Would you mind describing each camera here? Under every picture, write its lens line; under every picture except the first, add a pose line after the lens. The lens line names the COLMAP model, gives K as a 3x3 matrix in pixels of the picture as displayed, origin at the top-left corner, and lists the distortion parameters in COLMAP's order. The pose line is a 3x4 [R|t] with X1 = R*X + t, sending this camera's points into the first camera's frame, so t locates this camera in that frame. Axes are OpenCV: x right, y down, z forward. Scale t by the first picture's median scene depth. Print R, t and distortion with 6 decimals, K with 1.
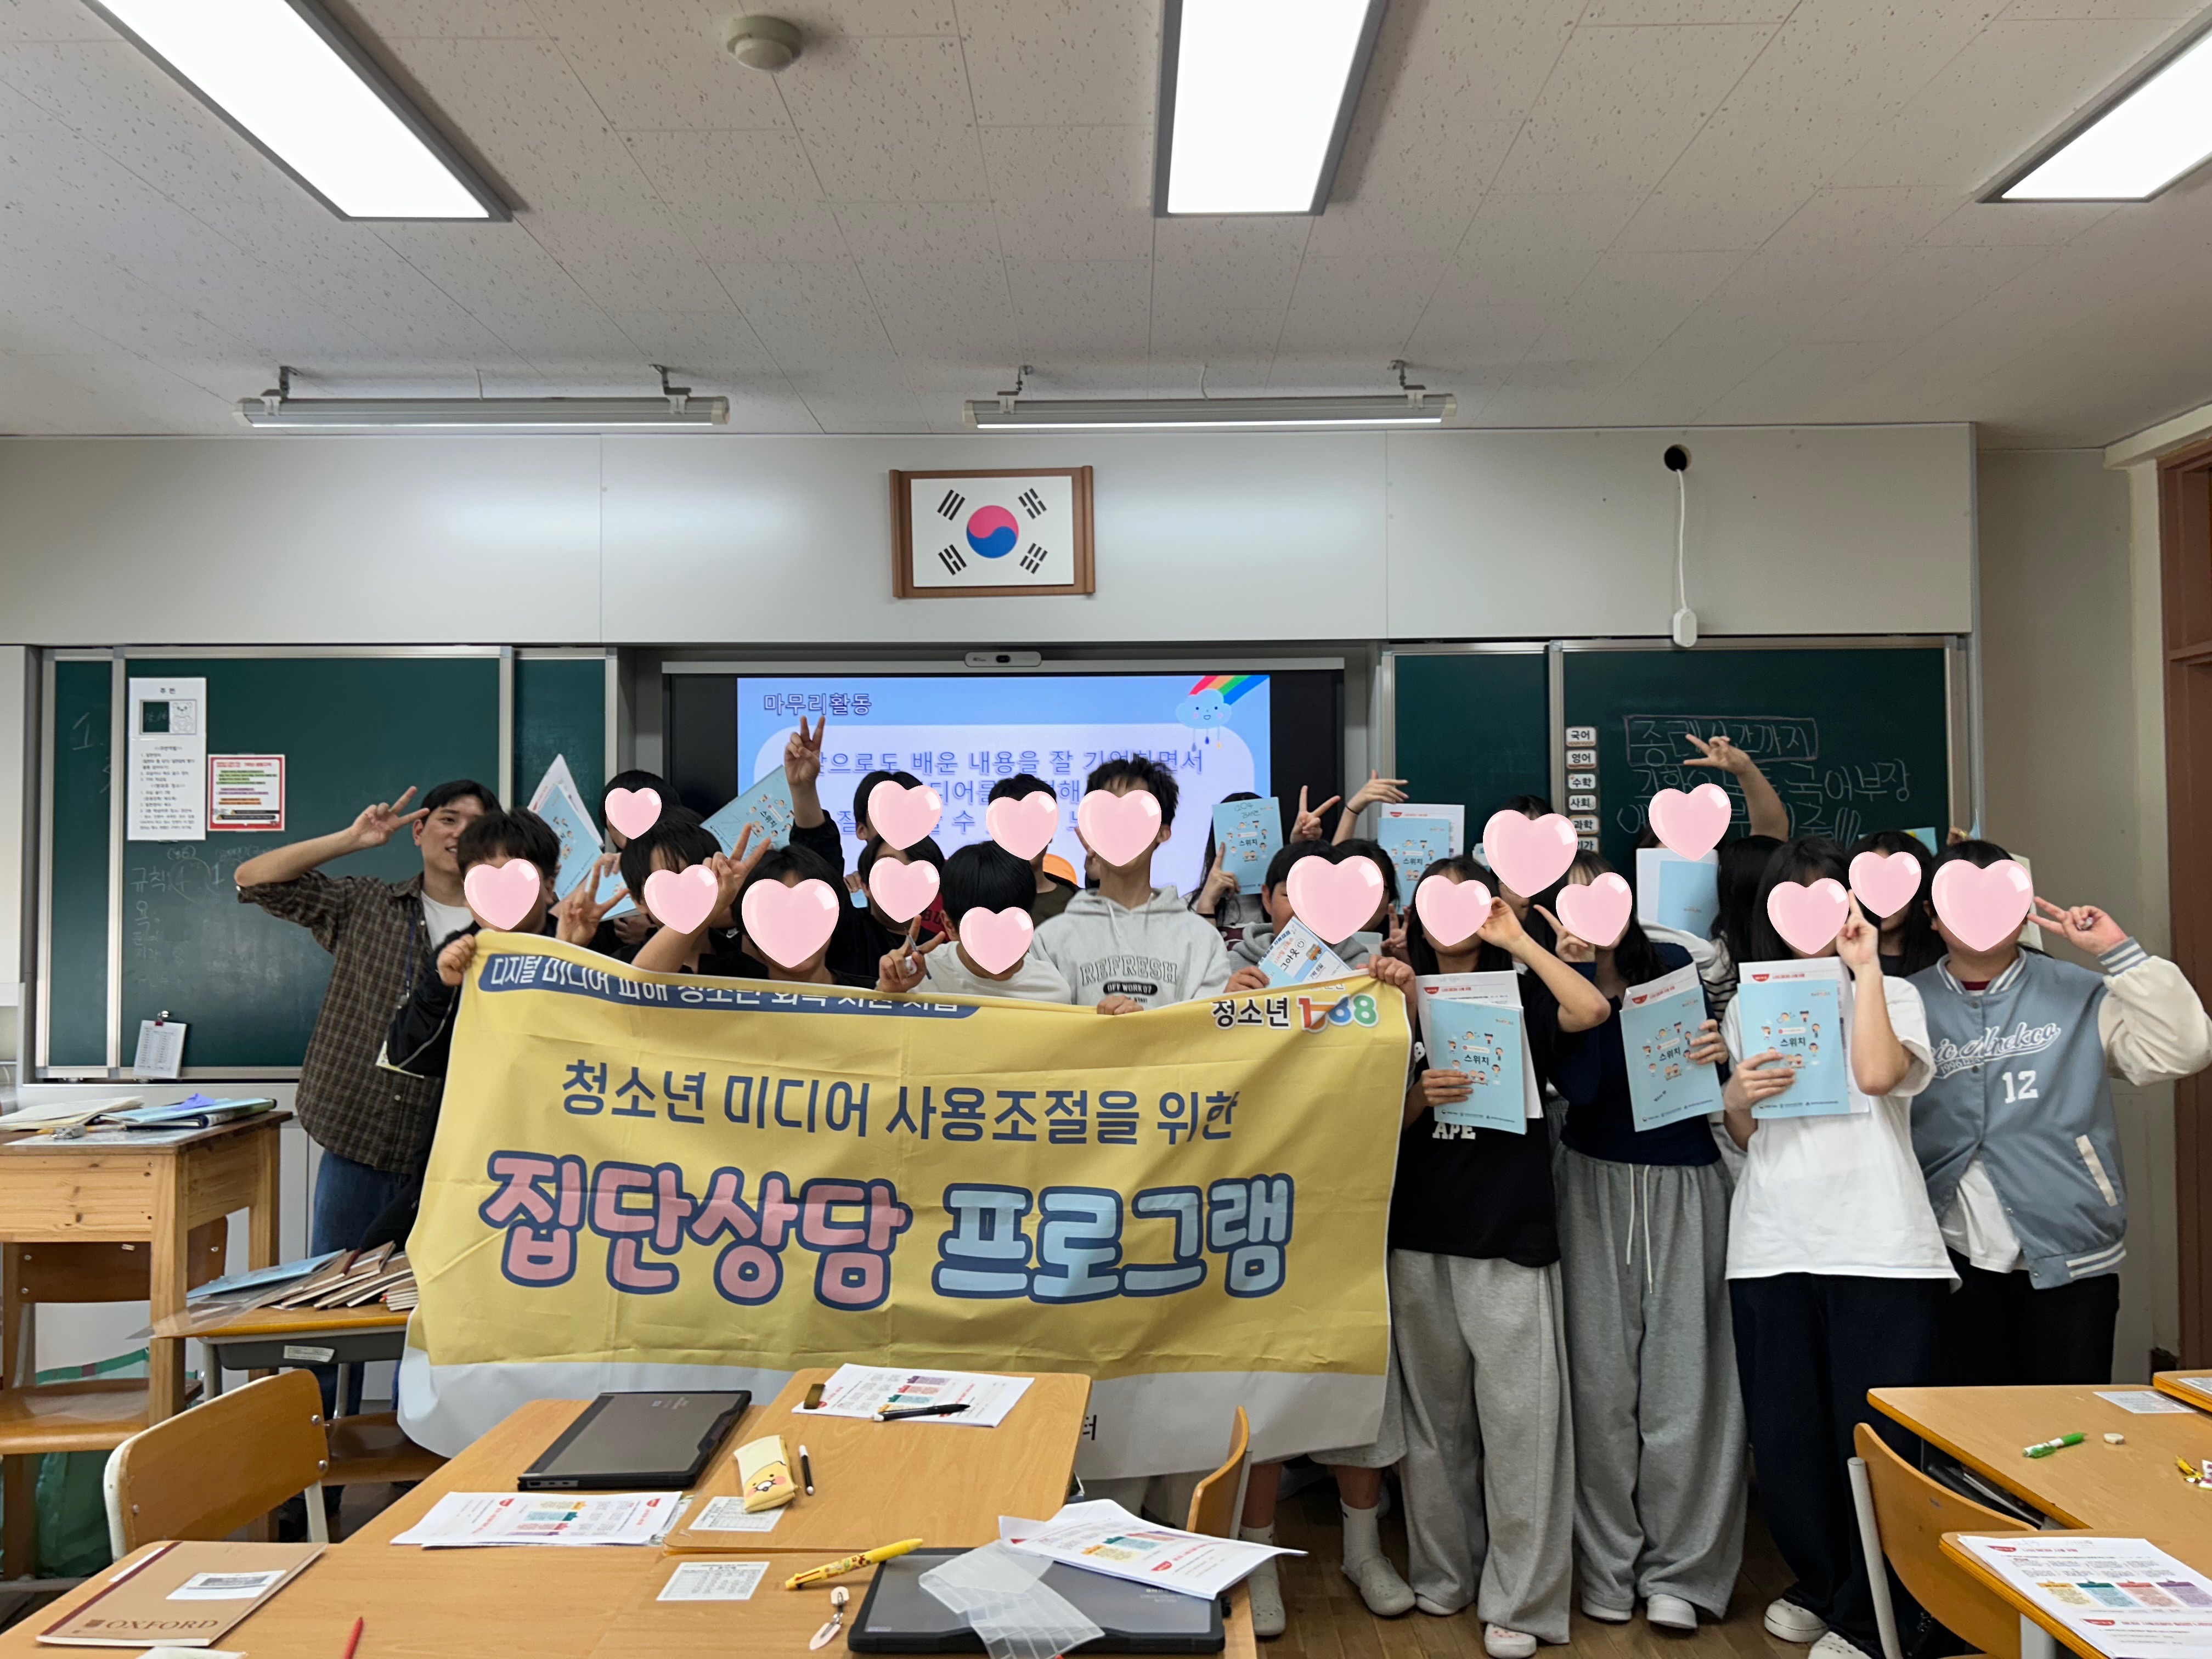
lens RADIAL K [[1651.0, 0, 1097.5], [0, 1651.0, 830.1], [0, 0, 1]] dist [0.037317, -0.012213]
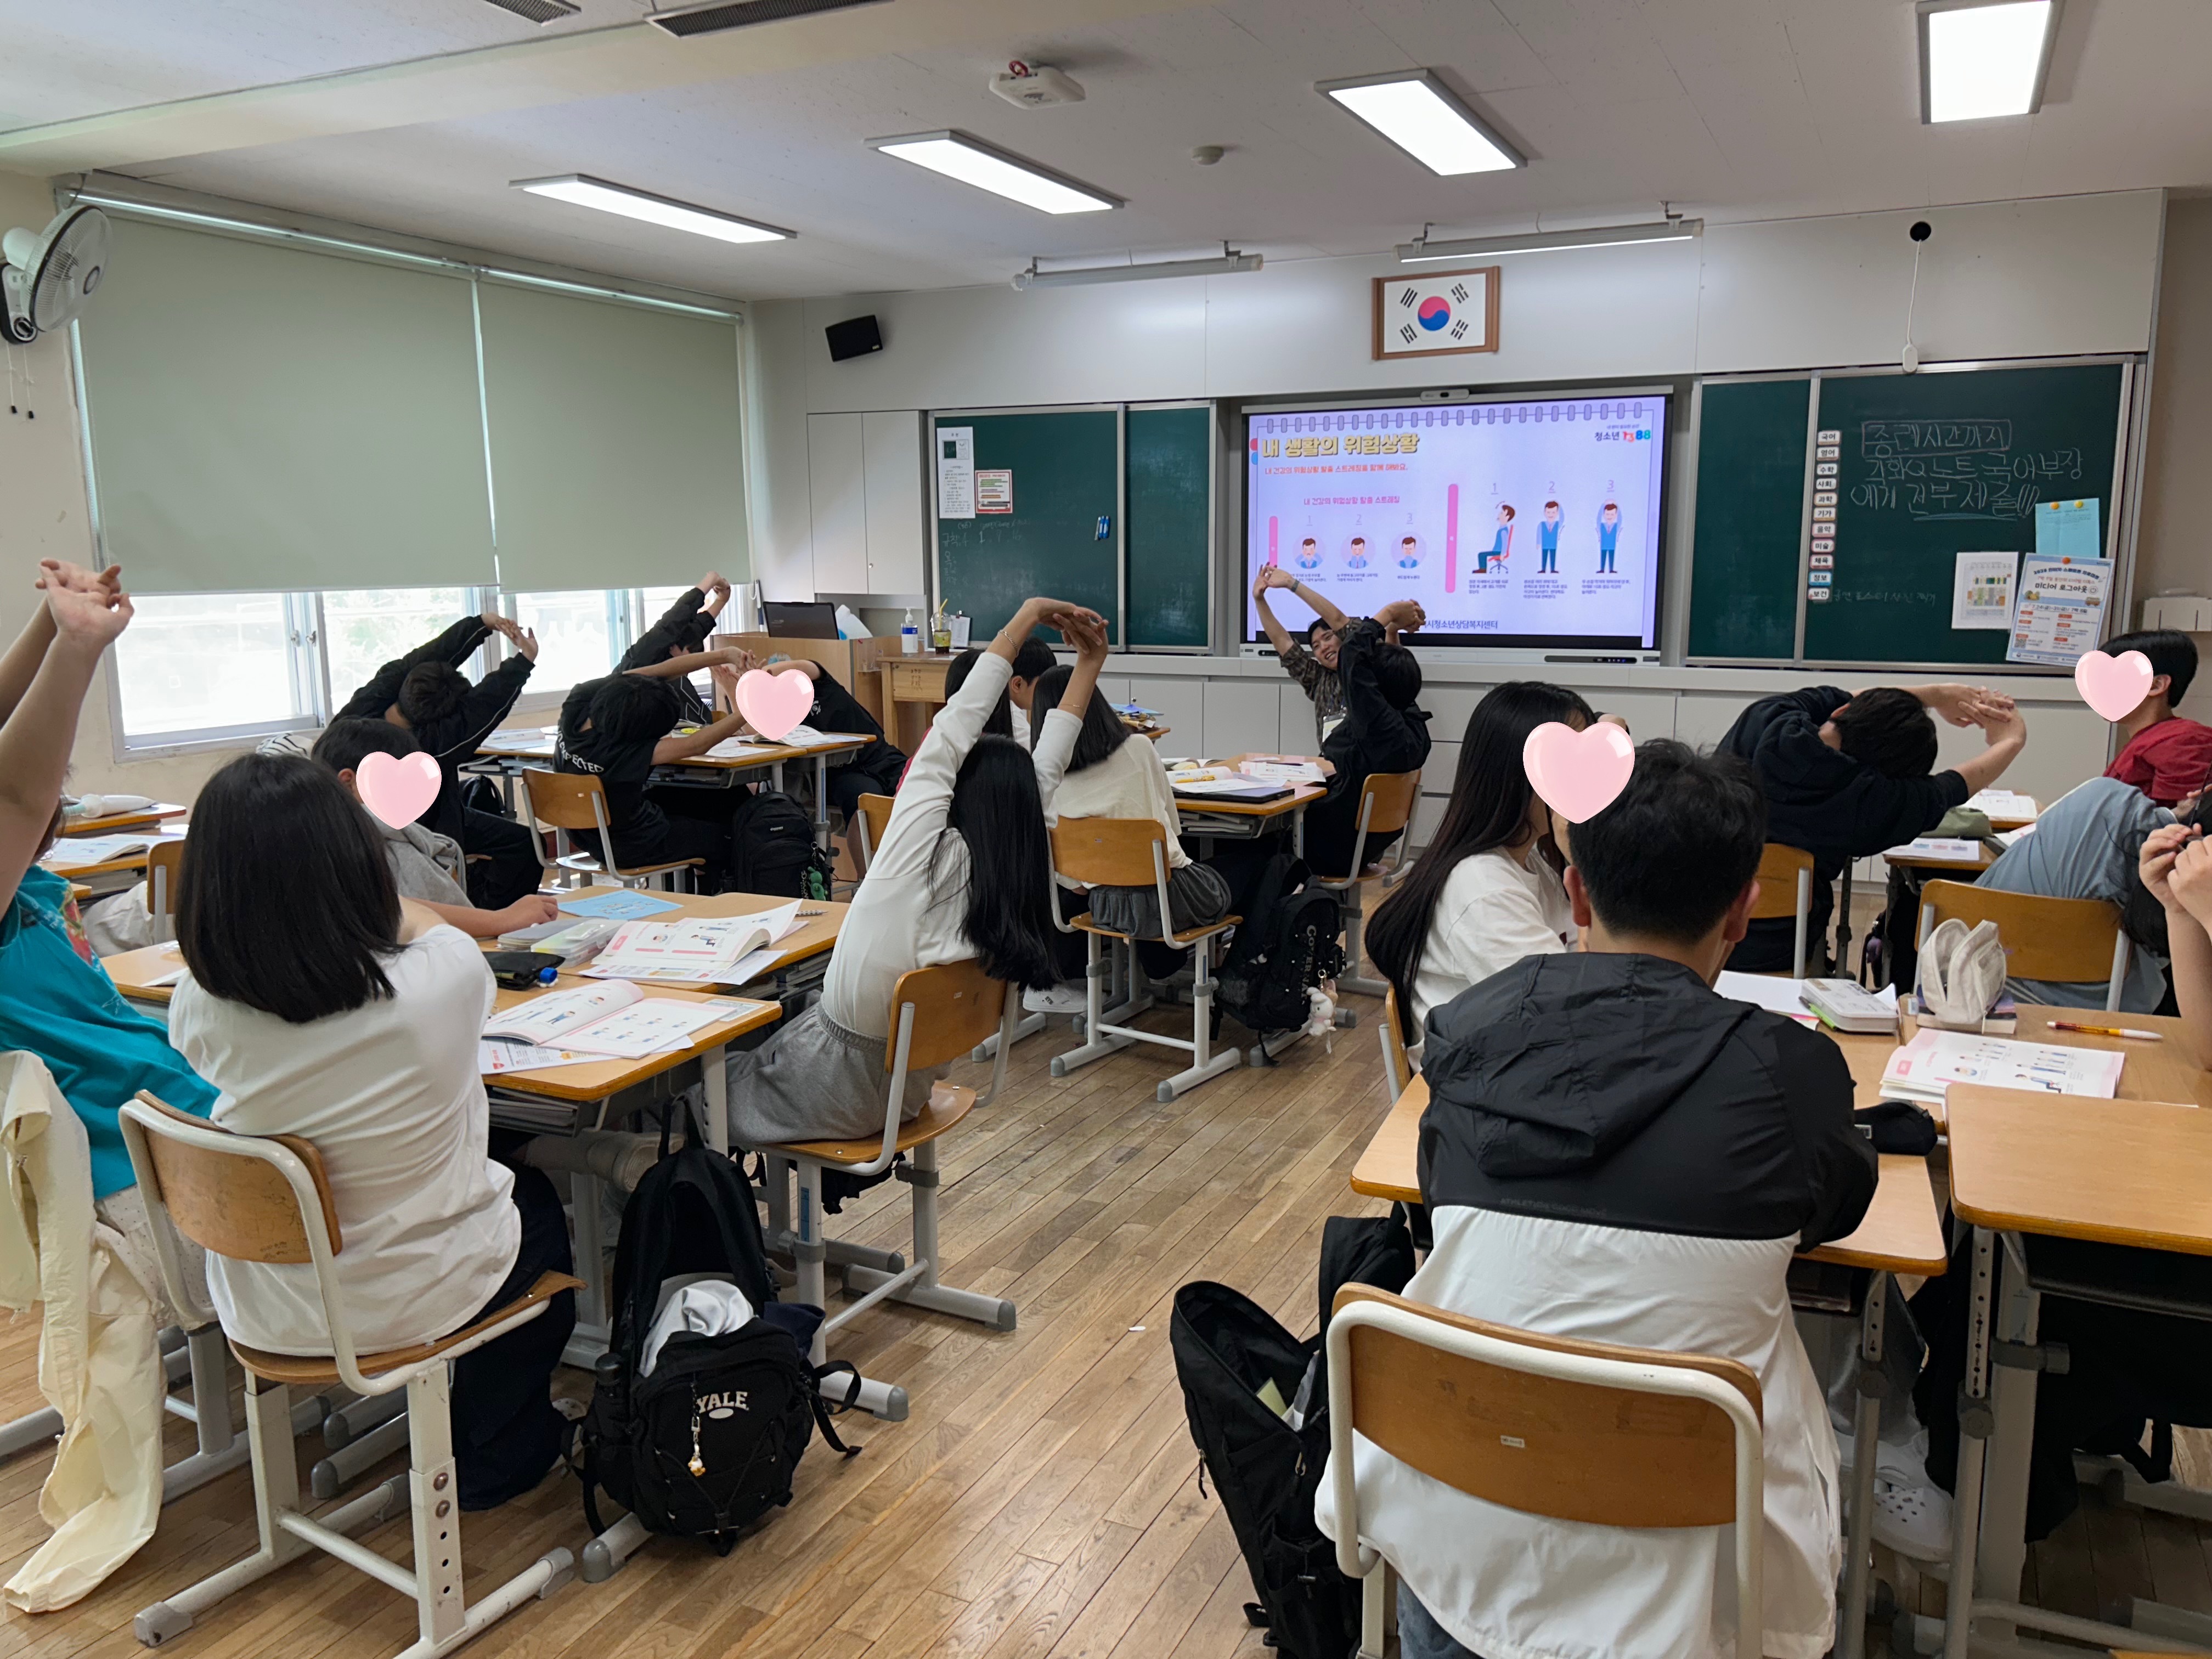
lens RADIAL K [[1651.0, 0, 1093.3], [0, 1651.0, 818.0], [0, 0, 1]] dist [0.037317, -0.012213]
pose [[0.900074, 0.074607, -0.429302, 0.359399], [0.010747, 0.981132, 0.193040, -0.017795], [0.435604, -0.178364, 0.882290, -0.623260]]
